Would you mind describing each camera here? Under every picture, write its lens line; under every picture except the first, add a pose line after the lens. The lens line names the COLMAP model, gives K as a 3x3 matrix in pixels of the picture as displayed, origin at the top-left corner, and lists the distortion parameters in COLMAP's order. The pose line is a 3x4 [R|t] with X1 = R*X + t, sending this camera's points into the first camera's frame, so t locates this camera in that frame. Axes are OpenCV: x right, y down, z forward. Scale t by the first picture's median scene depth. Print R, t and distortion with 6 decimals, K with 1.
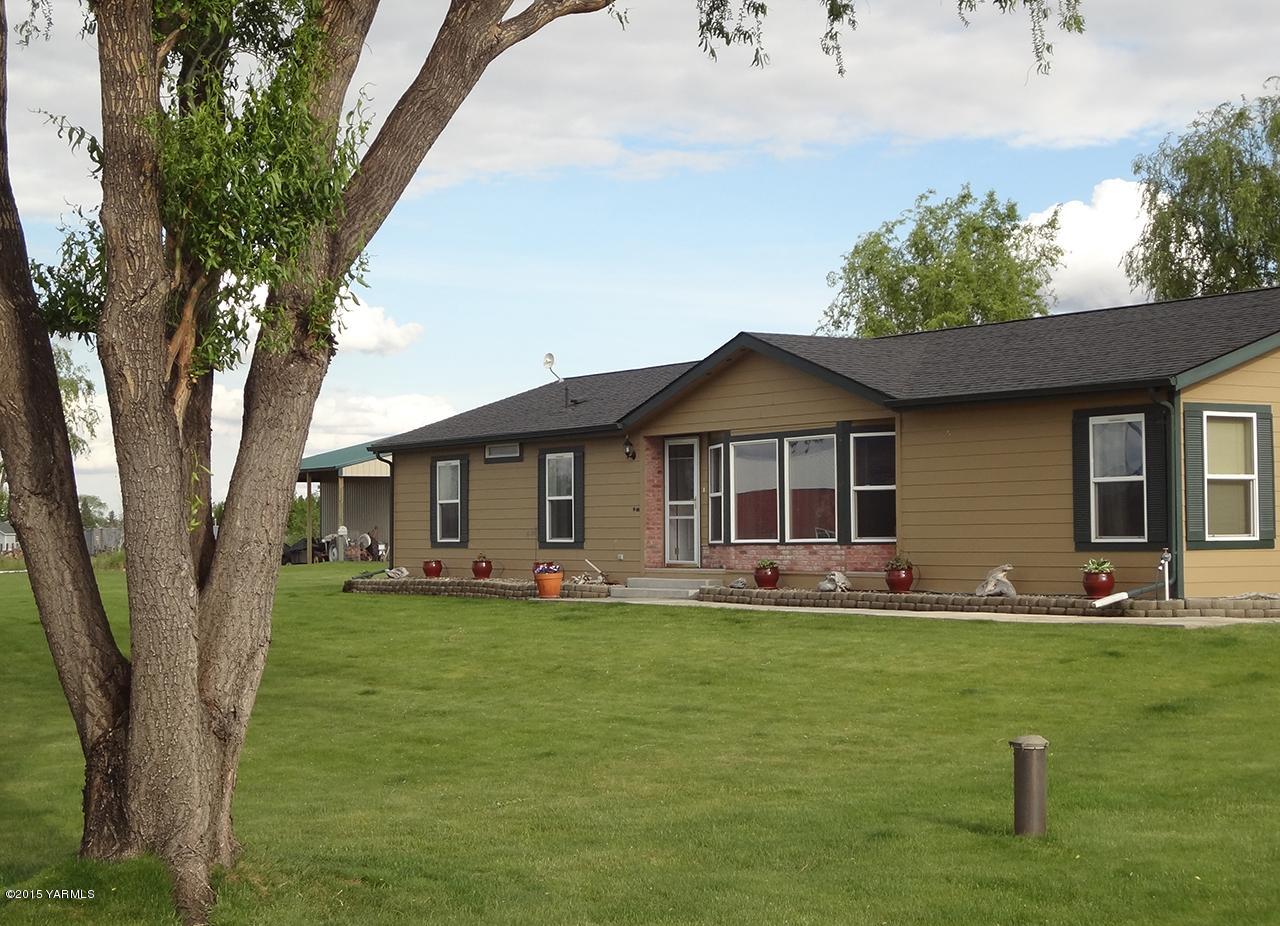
lens RADIAL K [[2112.9, 0, 640.0], [0, 2112.9, 463.0], [0, 0, 1]] dist [-0.024597, 0.082153]
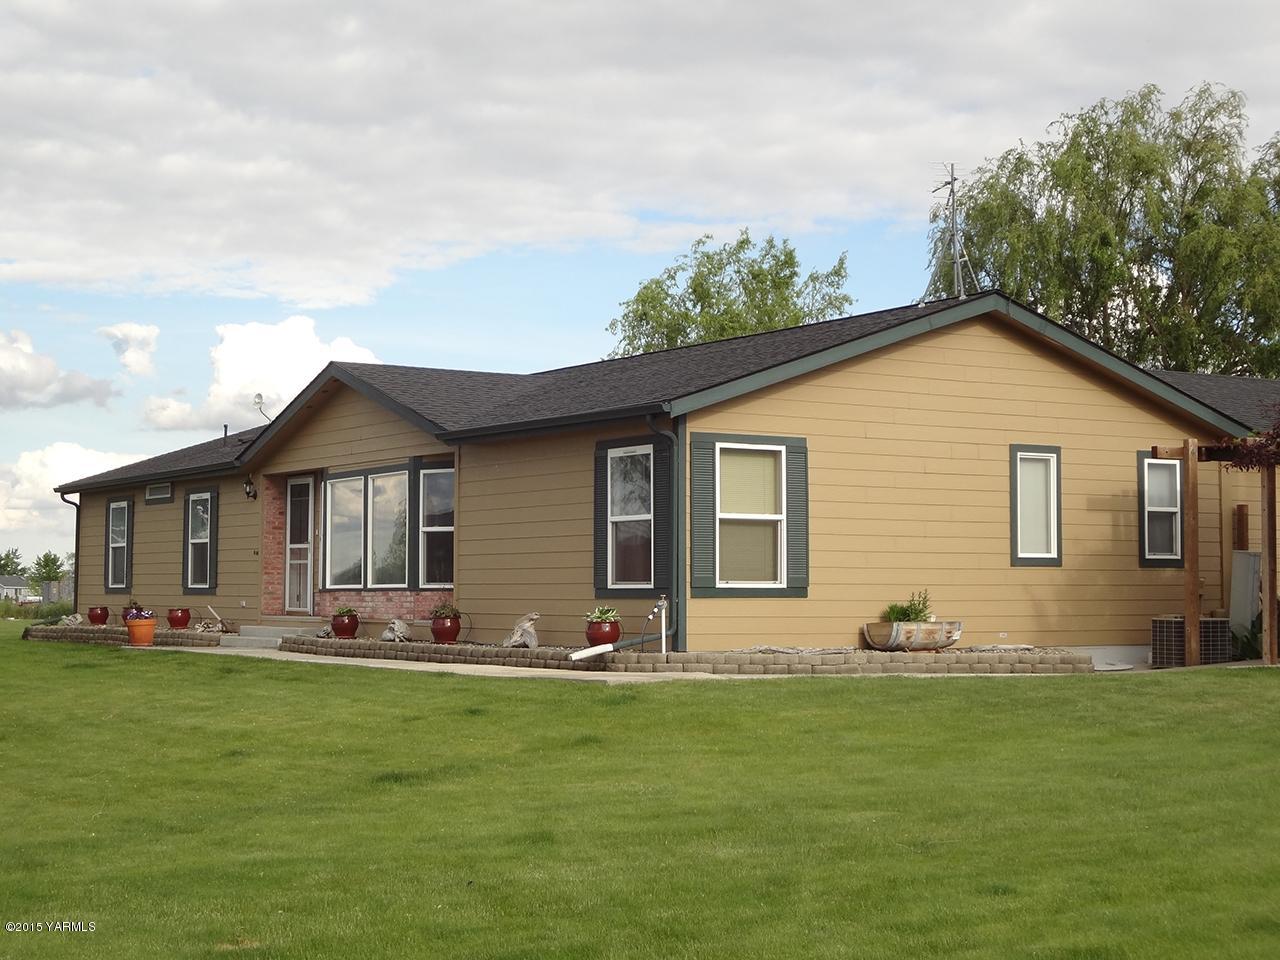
lens RADIAL K [[2027.7, 0, 640.0], [0, 2027.7, 480.0], [0, 0, 1]] dist [-0.003446, 0.031440]
pose [[0.999916, 0.011308, -0.006372, 0.193915], [-0.011449, 0.999677, -0.022694, 0.009064], [0.006114, 0.022765, 0.999722, 0.113569]]
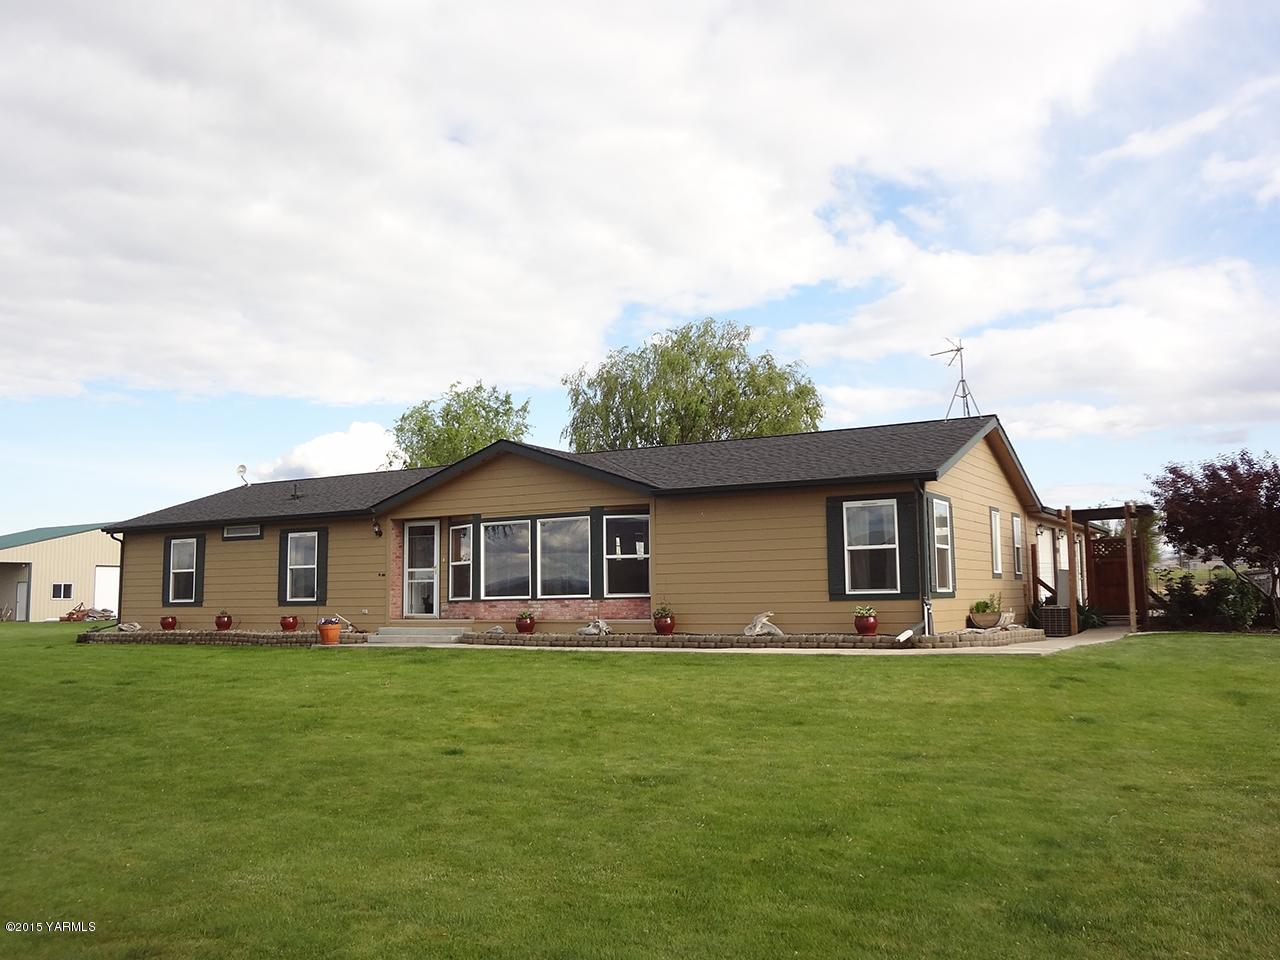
lens RADIAL K [[1093.3, 0, 640.0], [0, 1093.3, 480.0], [0, 0, 1]] dist [-0.032754, 0.005517]
pose [[0.890912, 0.046394, 0.451800, -0.186653], [-0.009719, 0.996489, -0.083161, 0.020114], [-0.454071, 0.069698, 0.888235, 0.360695]]
